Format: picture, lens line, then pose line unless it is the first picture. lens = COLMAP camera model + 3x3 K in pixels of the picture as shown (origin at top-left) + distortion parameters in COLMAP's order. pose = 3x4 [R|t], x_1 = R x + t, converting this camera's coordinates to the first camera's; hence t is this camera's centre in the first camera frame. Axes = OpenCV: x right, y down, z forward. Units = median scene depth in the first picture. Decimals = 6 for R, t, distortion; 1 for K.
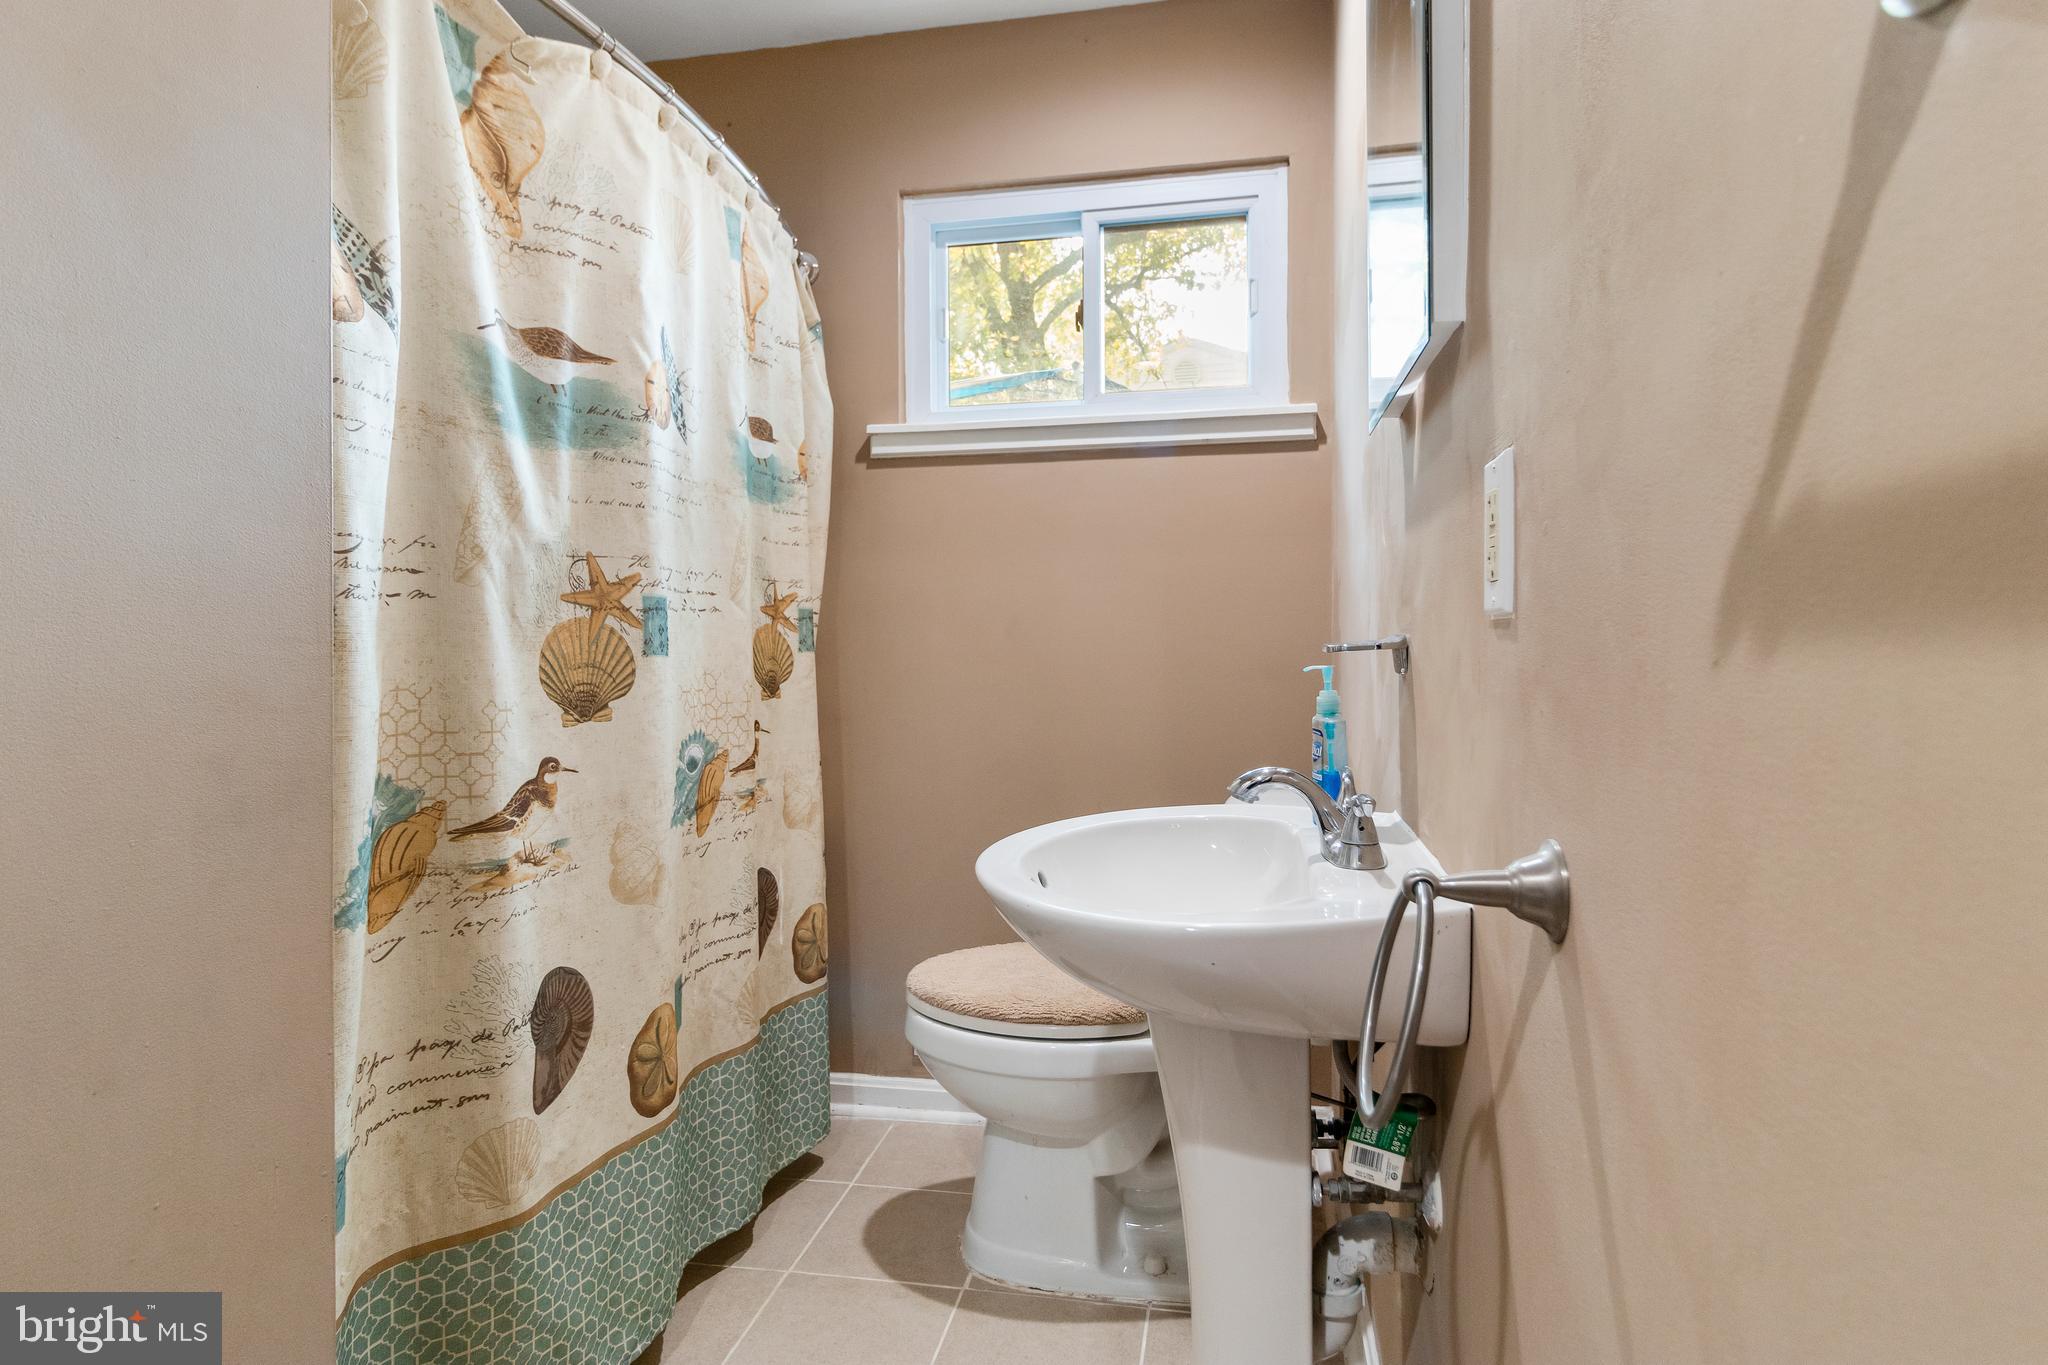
lens RADIAL K [[1065.6, 0, 1030.9], [0, 1065.6, 654.4], [0, 0, 1]] dist [-0.002997, -0.001022]
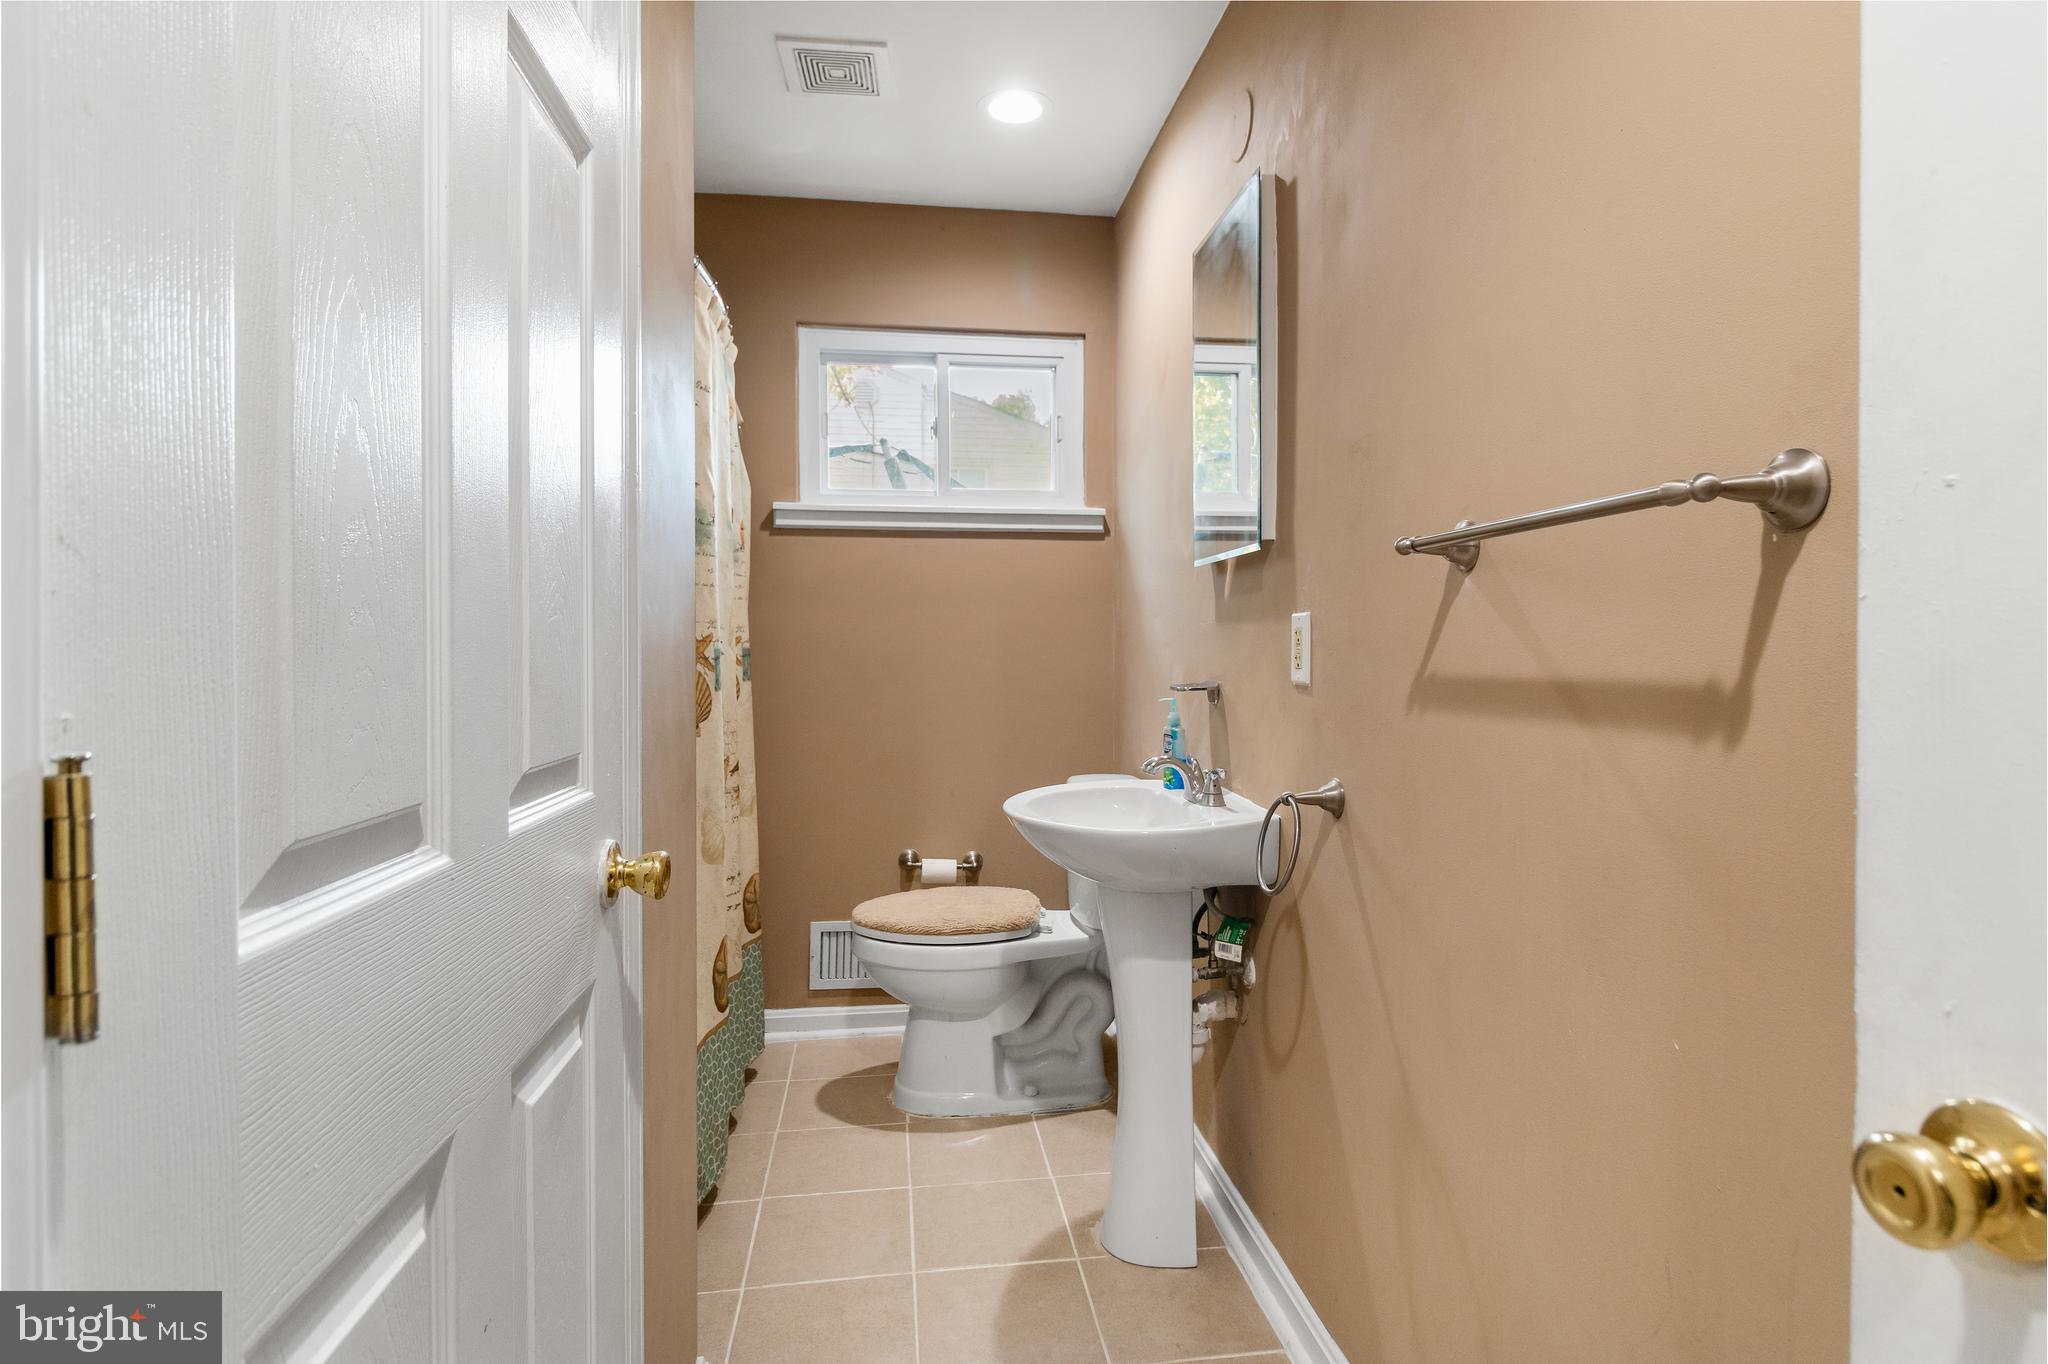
lens RADIAL K [[1065.6, 0, 1030.9], [0, 1065.6, 653.9], [0, 0, 1]] dist [-0.002997, -0.001022]
pose [[0.945890, 0.007617, 0.324397, -0.394564], [-0.006159, 0.999966, -0.005522, -0.039654], [-0.324428, 0.003226, 0.945905, -0.450211]]
